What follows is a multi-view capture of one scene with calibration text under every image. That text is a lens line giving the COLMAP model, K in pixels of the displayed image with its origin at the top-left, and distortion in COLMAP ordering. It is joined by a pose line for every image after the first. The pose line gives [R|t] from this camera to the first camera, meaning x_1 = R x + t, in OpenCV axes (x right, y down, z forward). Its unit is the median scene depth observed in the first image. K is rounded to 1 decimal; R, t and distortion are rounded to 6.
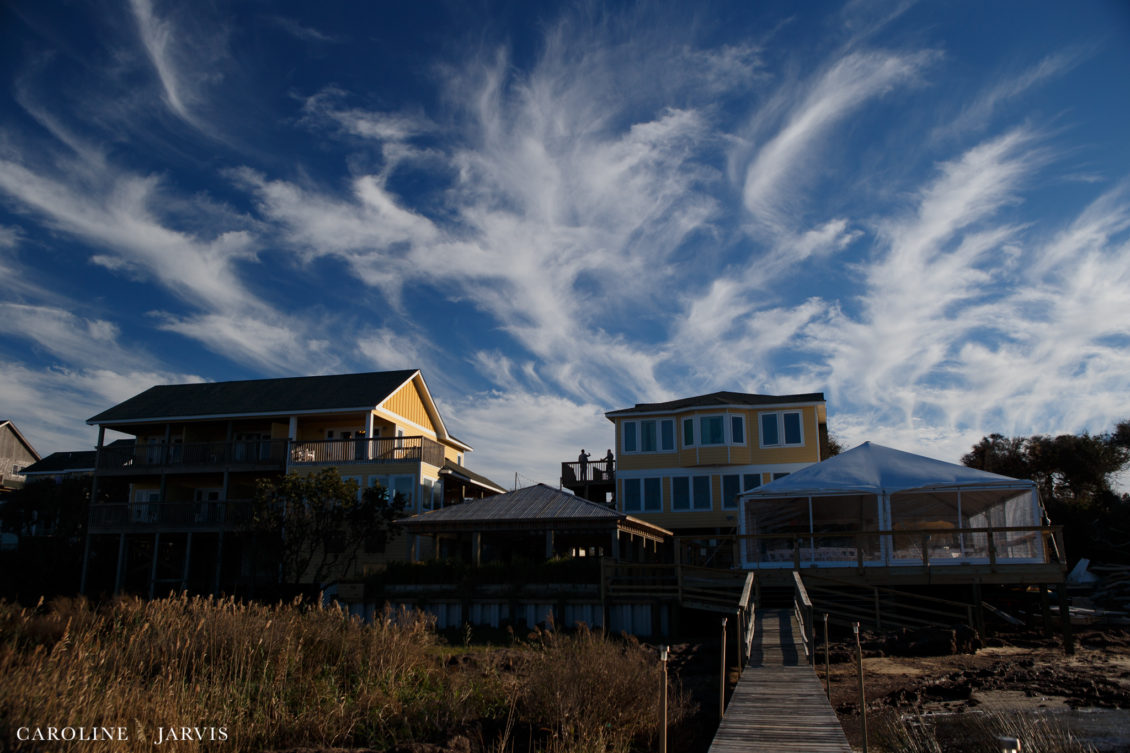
lens RADIAL K [[893.7, 0, 565.0], [0, 893.7, 376.5], [0, 0, 1]] dist [-0.105222, 0.122596]
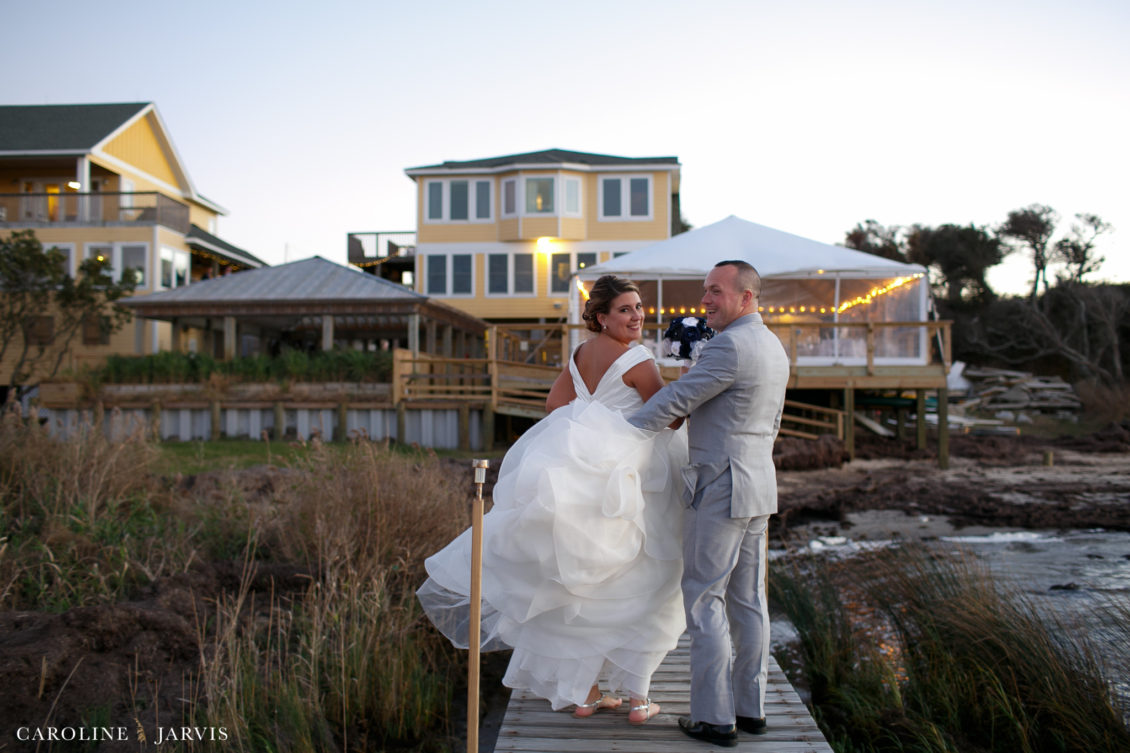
lens RADIAL K [[1087.4, 0, 565.0], [0, 1087.4, 376.5], [0, 0, 1]] dist [-0.099855, 0.132845]
pose [[0.981593, 0.004697, 0.190928, 0.004352], [-0.045841, 0.976269, 0.211655, 0.012913], [-0.185403, -0.216512, 0.958514, 0.041401]]
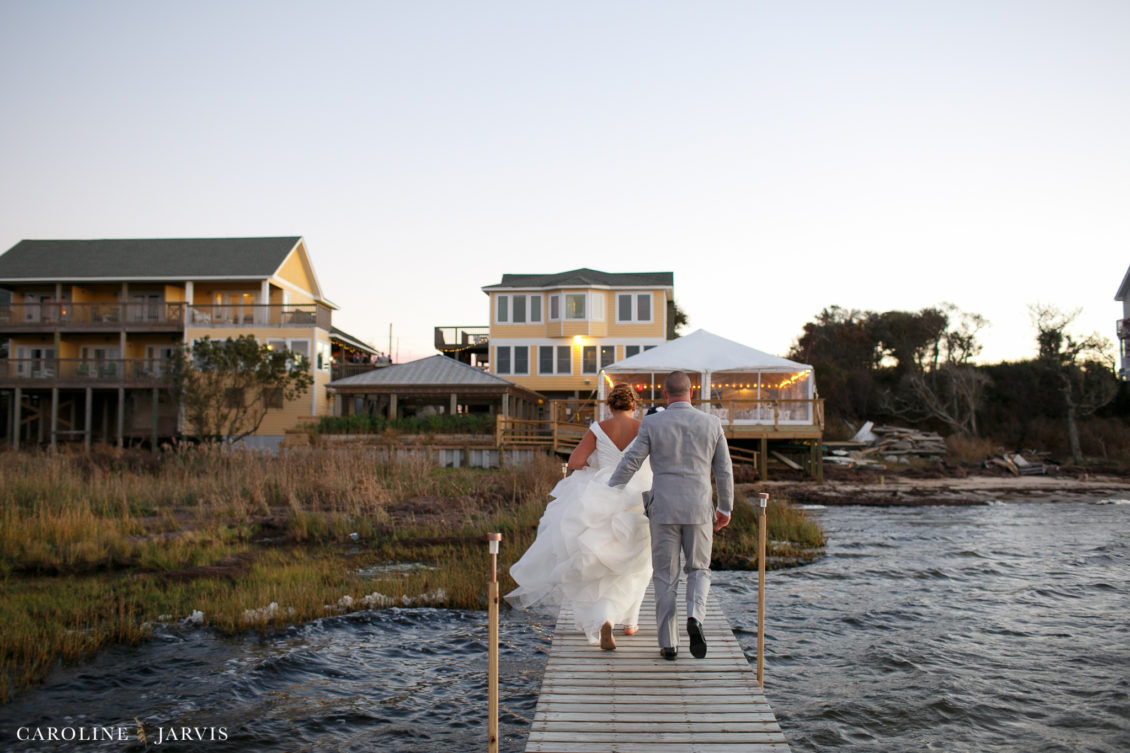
lens RADIAL K [[1087.4, 0, 565.0], [0, 1087.4, 376.5], [0, 0, 1]] dist [-0.099855, 0.132845]
pose [[0.984266, 0.017664, 0.175807, -0.098849], [-0.046711, 0.985604, 0.162488, -0.083034], [-0.170406, -0.168144, 0.970922, -0.397763]]
